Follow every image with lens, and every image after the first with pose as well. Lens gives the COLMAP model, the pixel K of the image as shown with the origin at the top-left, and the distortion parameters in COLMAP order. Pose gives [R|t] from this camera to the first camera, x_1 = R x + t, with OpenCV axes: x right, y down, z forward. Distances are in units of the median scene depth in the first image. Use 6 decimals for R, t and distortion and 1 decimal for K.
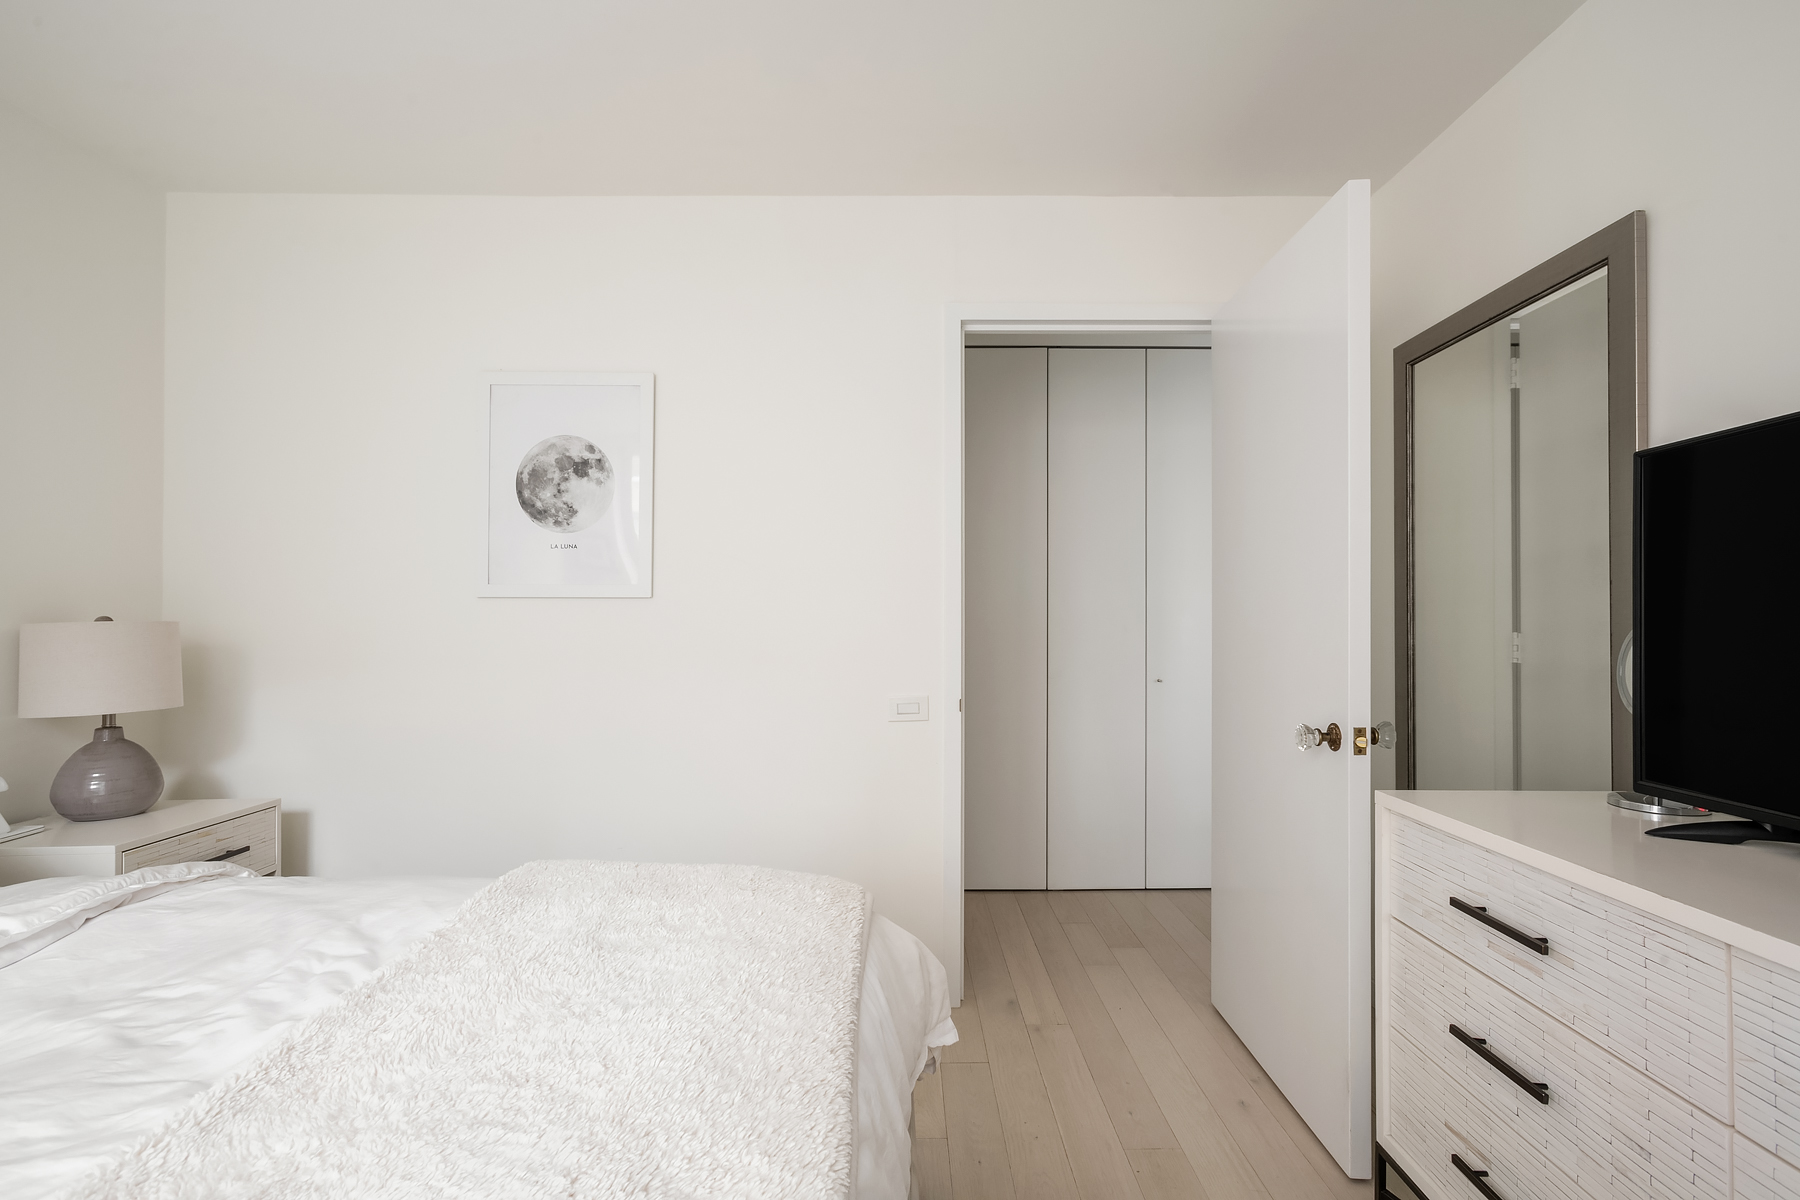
lens RADIAL K [[843.0, 0, 903.2], [0, 843.0, 619.4], [0, 0, 1]] dist [-0.004062, 0.000754]
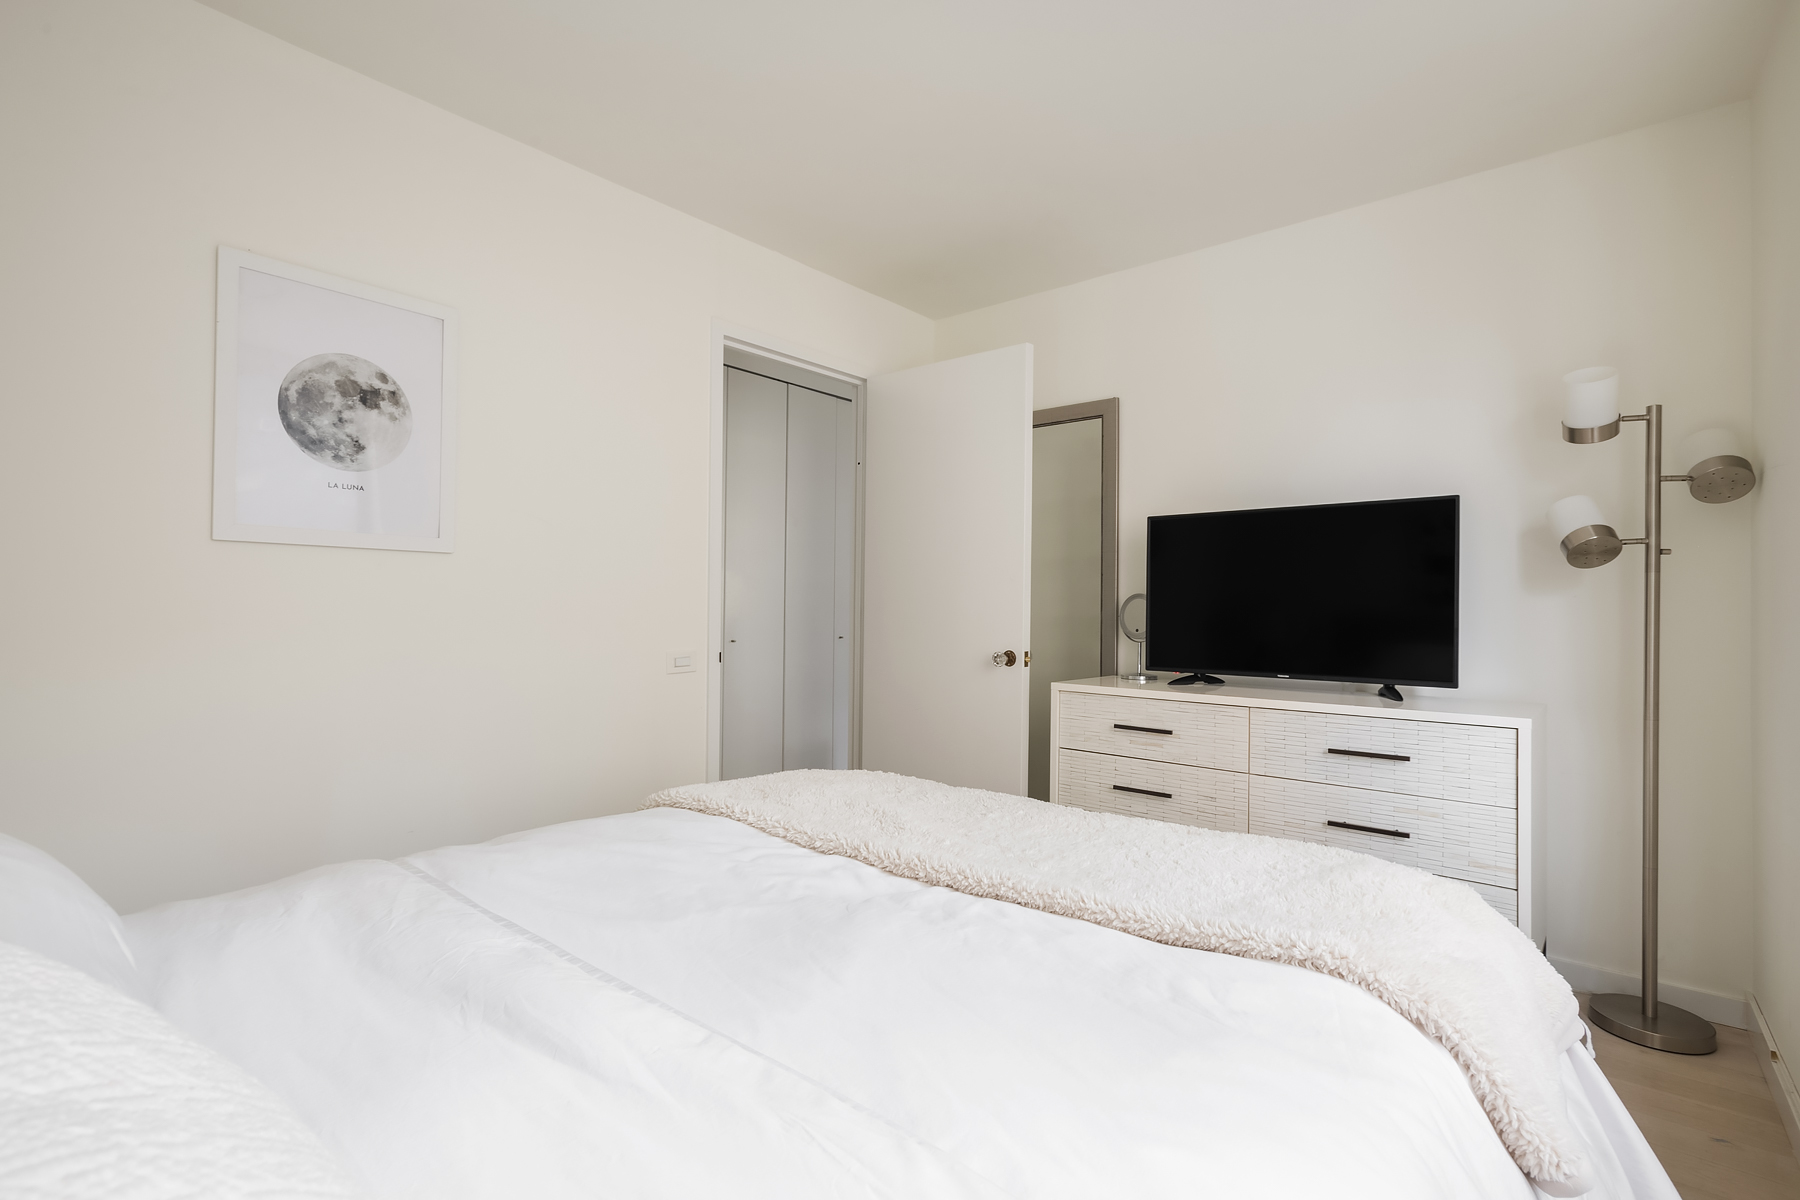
lens RADIAL K [[843.0, 0, 903.2], [0, 843.0, 619.4], [0, 0, 1]] dist [-0.004062, 0.000754]
pose [[0.649719, -0.002574, 0.760170, -0.682357], [-0.016428, 0.999713, 0.017427, 0.022720], [-0.759997, -0.023811, 0.649490, 0.023225]]
